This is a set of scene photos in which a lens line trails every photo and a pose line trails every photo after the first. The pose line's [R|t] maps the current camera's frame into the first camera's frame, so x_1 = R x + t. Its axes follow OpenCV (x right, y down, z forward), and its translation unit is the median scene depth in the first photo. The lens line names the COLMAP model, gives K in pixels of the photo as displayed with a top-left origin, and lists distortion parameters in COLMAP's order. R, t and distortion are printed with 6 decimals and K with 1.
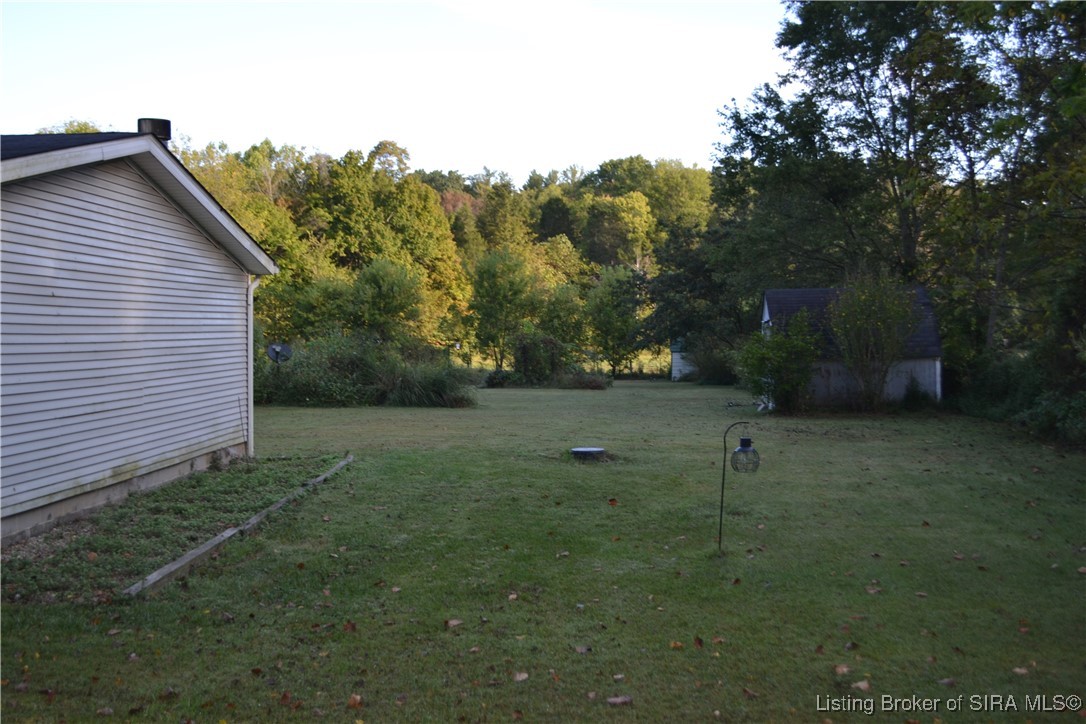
lens RADIAL K [[1146.6, 0, 538.2], [0, 1146.6, 356.5], [0, 0, 1]] dist [-0.020028, 0.000000]
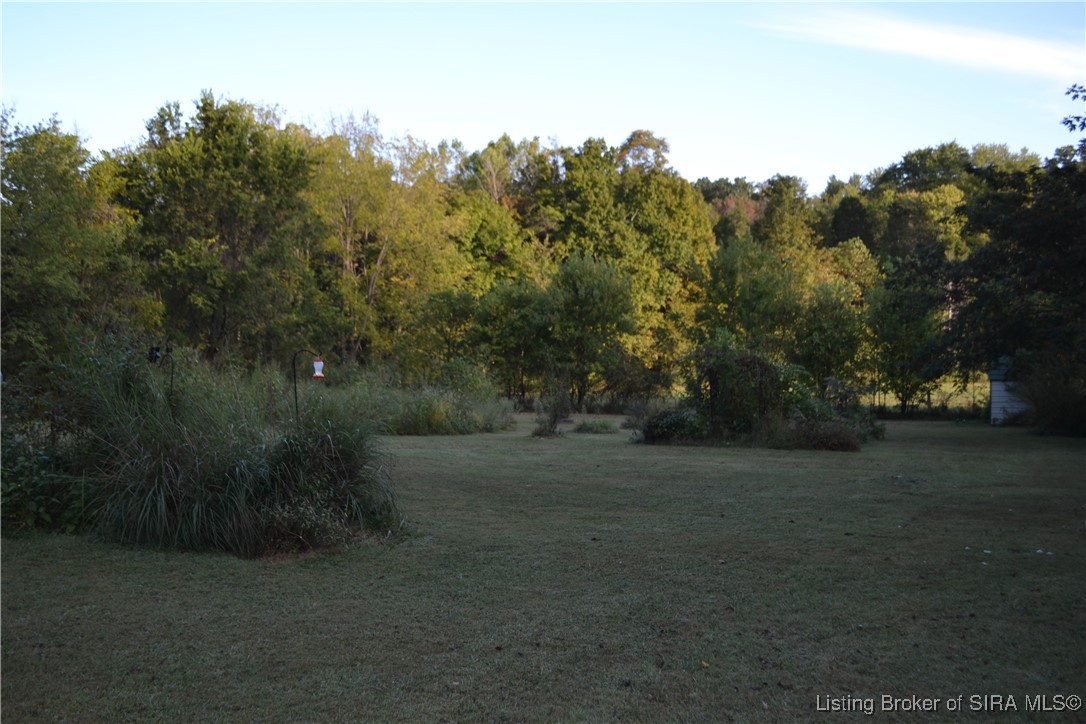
lens RADIAL K [[1146.6, 0, 544.7], [0, 1146.6, 369.5], [0, 0, 1]] dist [-0.020028, 0.000000]
pose [[0.966470, 0.003423, -0.256757, 0.021621], [-0.005869, 0.999944, -0.008760, -0.001574], [0.256713, 0.009973, 0.966436, 0.173109]]
